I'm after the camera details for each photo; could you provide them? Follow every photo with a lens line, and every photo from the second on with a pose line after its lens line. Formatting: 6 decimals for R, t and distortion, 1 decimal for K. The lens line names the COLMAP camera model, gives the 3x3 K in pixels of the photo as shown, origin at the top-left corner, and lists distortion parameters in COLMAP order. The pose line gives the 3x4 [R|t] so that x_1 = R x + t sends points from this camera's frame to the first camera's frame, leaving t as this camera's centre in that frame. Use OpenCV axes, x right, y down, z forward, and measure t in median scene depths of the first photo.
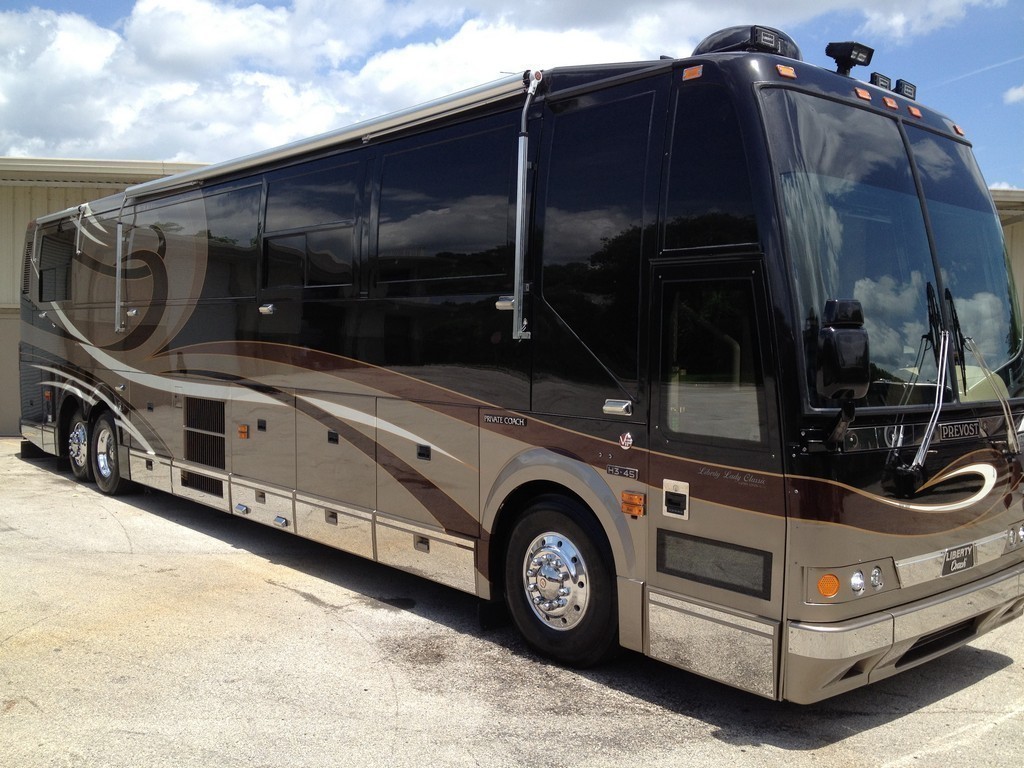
lens RADIAL K [[995.3, 0, 512.0], [0, 995.3, 384.0], [0, 0, 1]] dist [0.084582, -0.324198]
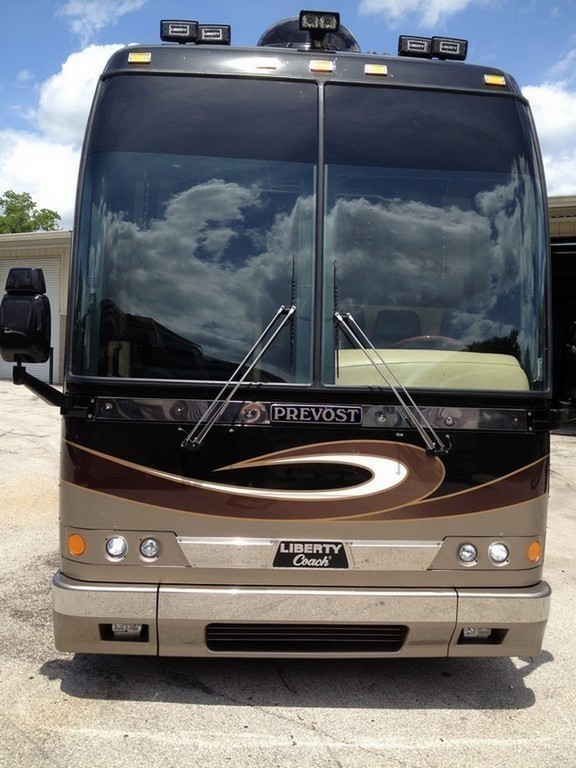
lens RADIAL K [[746.5, 0, 288.0], [0, 746.5, 384.0], [0, 0, 1]] dist [0.084582, -0.324198]
pose [[0.810922, 0.047846, -0.583195, 0.839491], [-0.052560, 0.998579, 0.008842, 0.013877], [0.582789, 0.023482, 0.812284, 0.431310]]
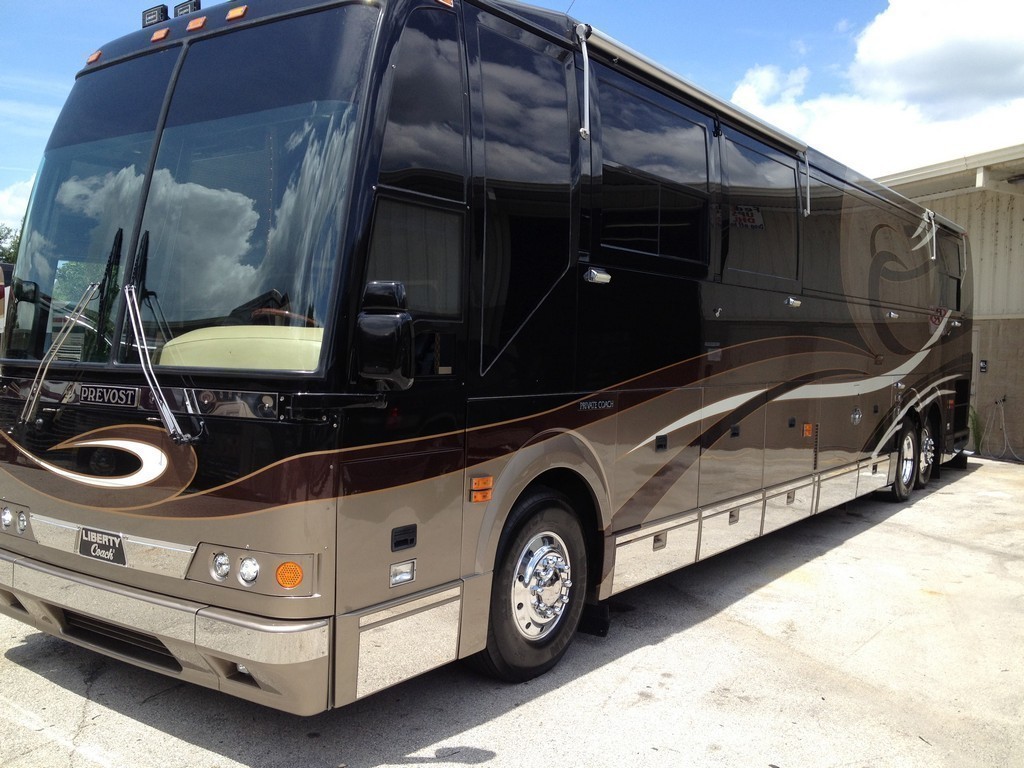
lens RADIAL K [[995.3, 0, 512.0], [0, 995.3, 384.0], [0, 0, 1]] dist [0.084582, -0.324198]
pose [[0.254211, 0.020900, -0.966923, 1.390571], [-0.060880, 0.998130, 0.005568, 0.010551], [0.965231, 0.057451, 0.255007, 1.132387]]
